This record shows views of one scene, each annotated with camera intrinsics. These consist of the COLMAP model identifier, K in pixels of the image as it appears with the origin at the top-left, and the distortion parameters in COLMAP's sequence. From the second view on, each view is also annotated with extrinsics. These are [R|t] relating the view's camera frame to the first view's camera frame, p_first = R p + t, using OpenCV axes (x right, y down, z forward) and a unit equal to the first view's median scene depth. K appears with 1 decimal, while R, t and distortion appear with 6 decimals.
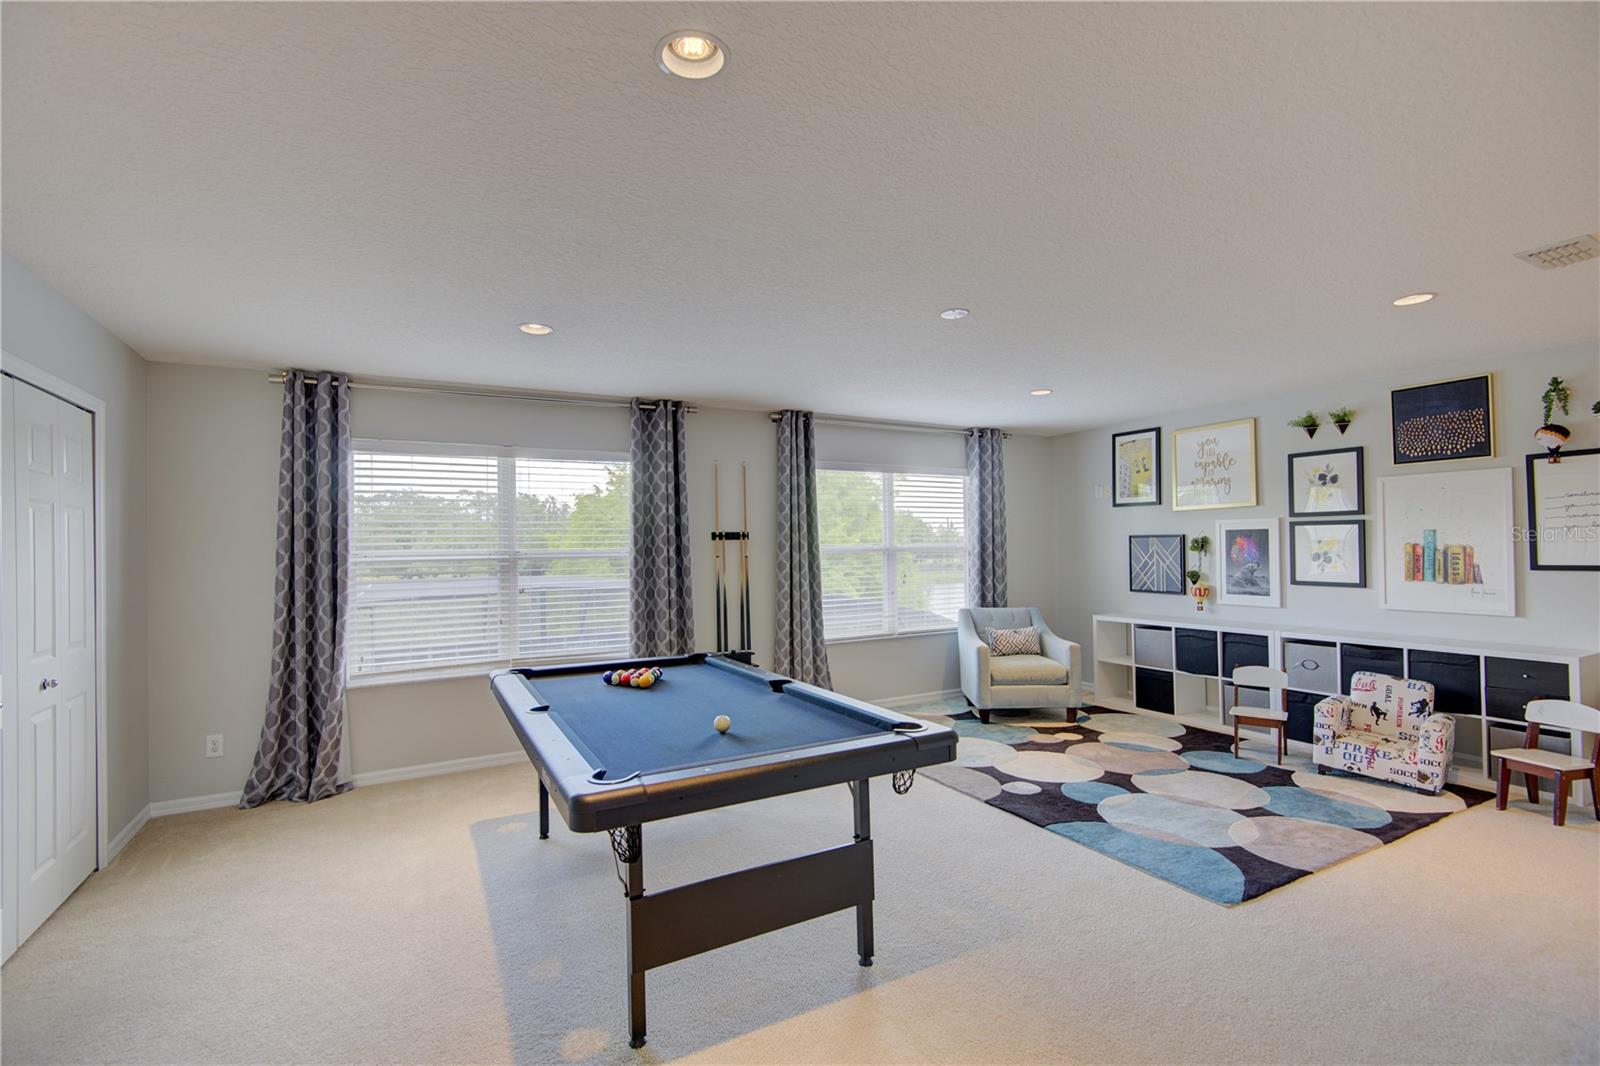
lens RADIAL K [[718.5, 0, 794.1], [0, 718.5, 533.8], [0, 0, 1]] dist [0.001713, -0.001923]
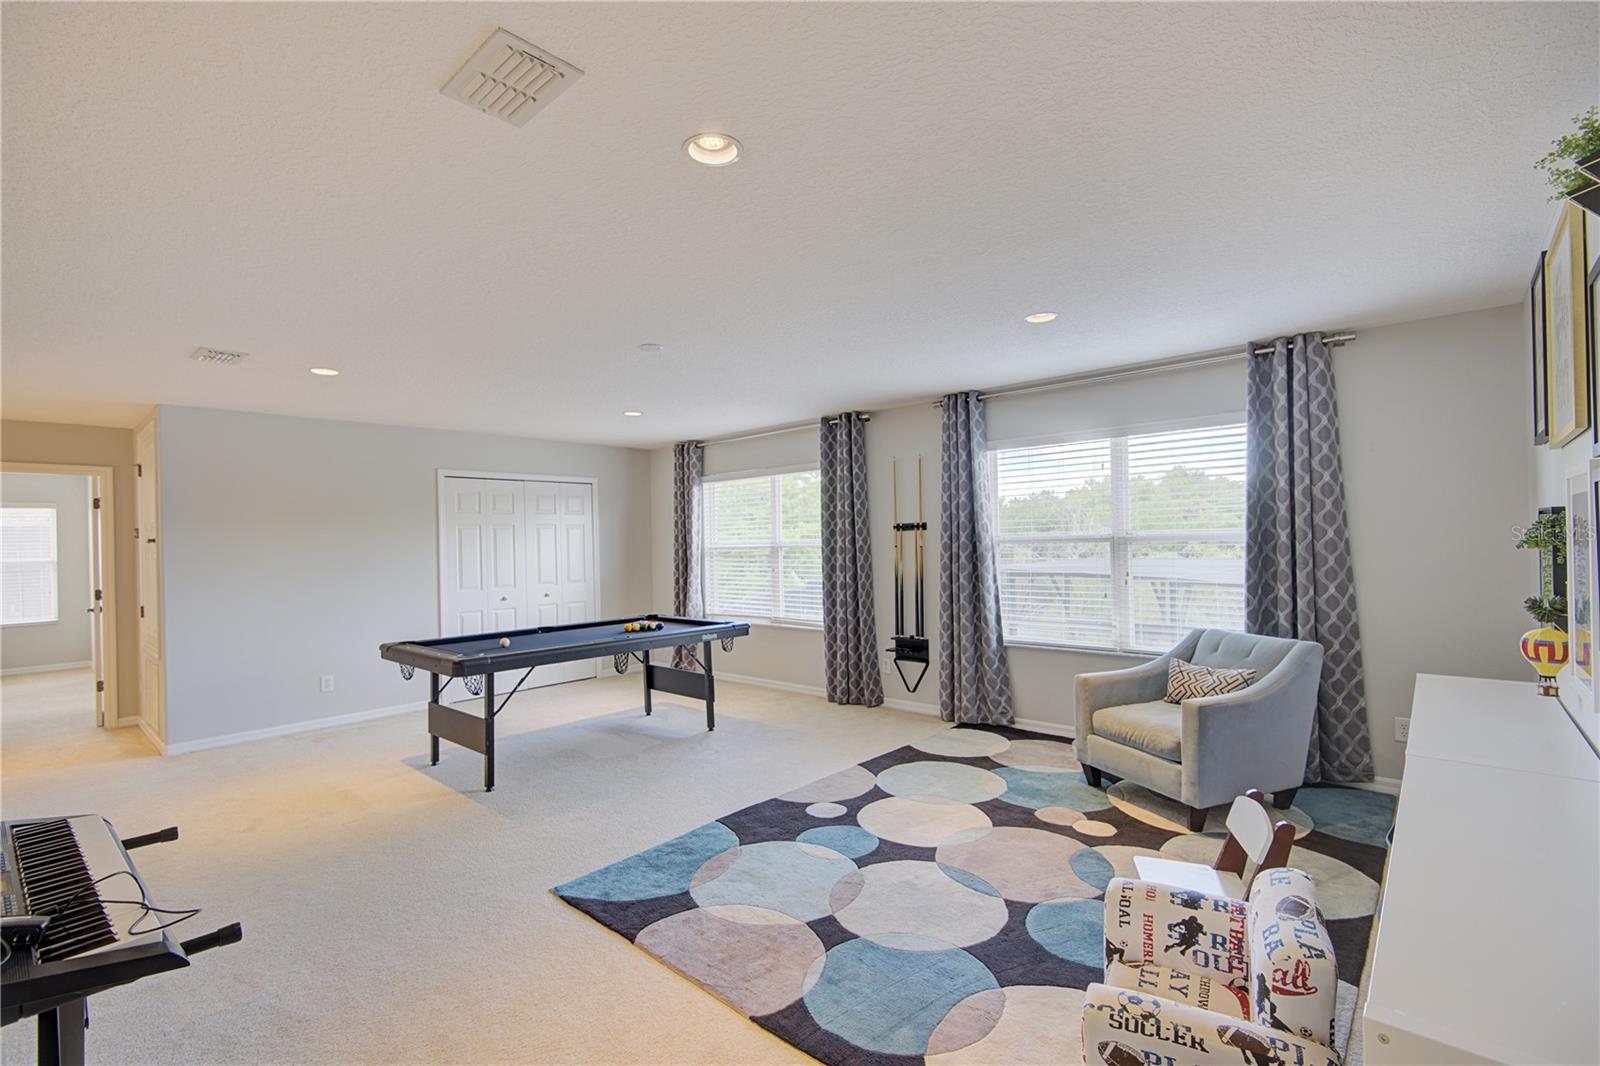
lens RADIAL K [[718.5, 0, 792.5], [0, 718.5, 538.5], [0, 0, 1]] dist [0.001713, -0.001923]
pose [[0.326383, 0.007940, -0.945204, 0.973880], [0.038468, 0.999025, 0.021675, -0.010626], [0.944455, -0.043435, 0.325759, 0.566578]]
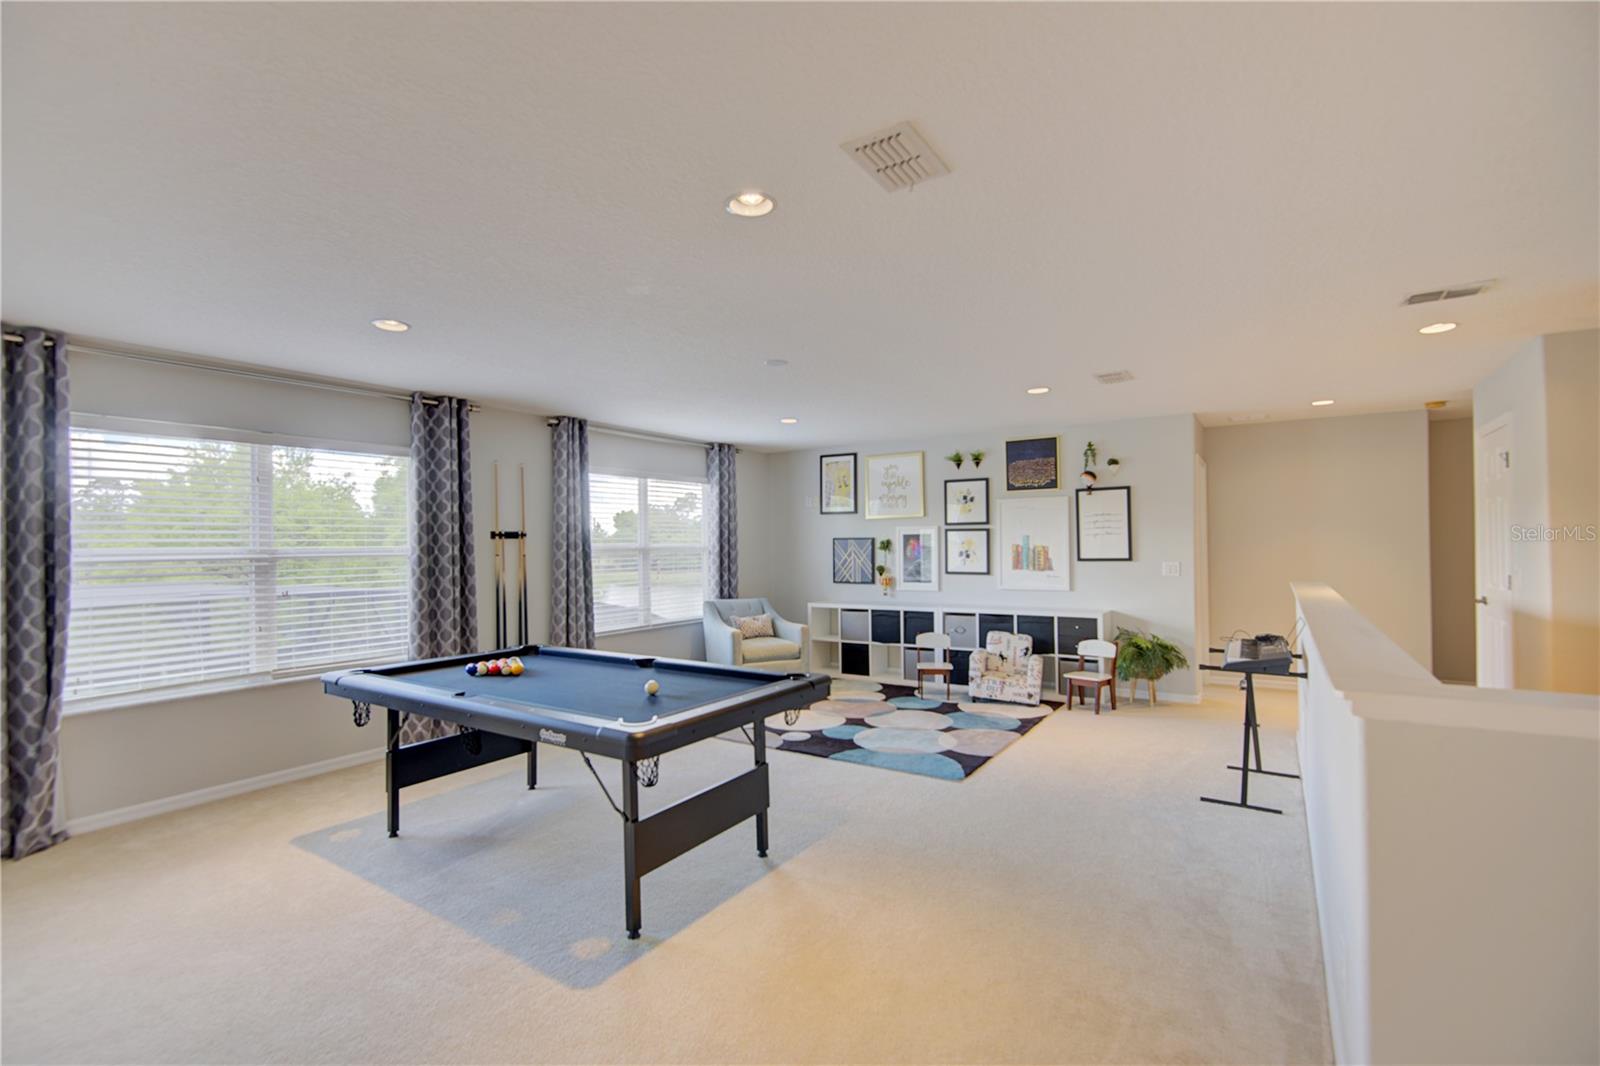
lens RADIAL K [[718.5, 0, 797.8], [0, 718.5, 537.6], [0, 0, 1]] dist [0.001713, -0.001923]
pose [[0.883754, 0.008066, 0.467882, -0.233086], [-0.009891, 0.999950, 0.001444, 0.001102], [-0.467847, -0.005904, 0.883790, -0.103002]]
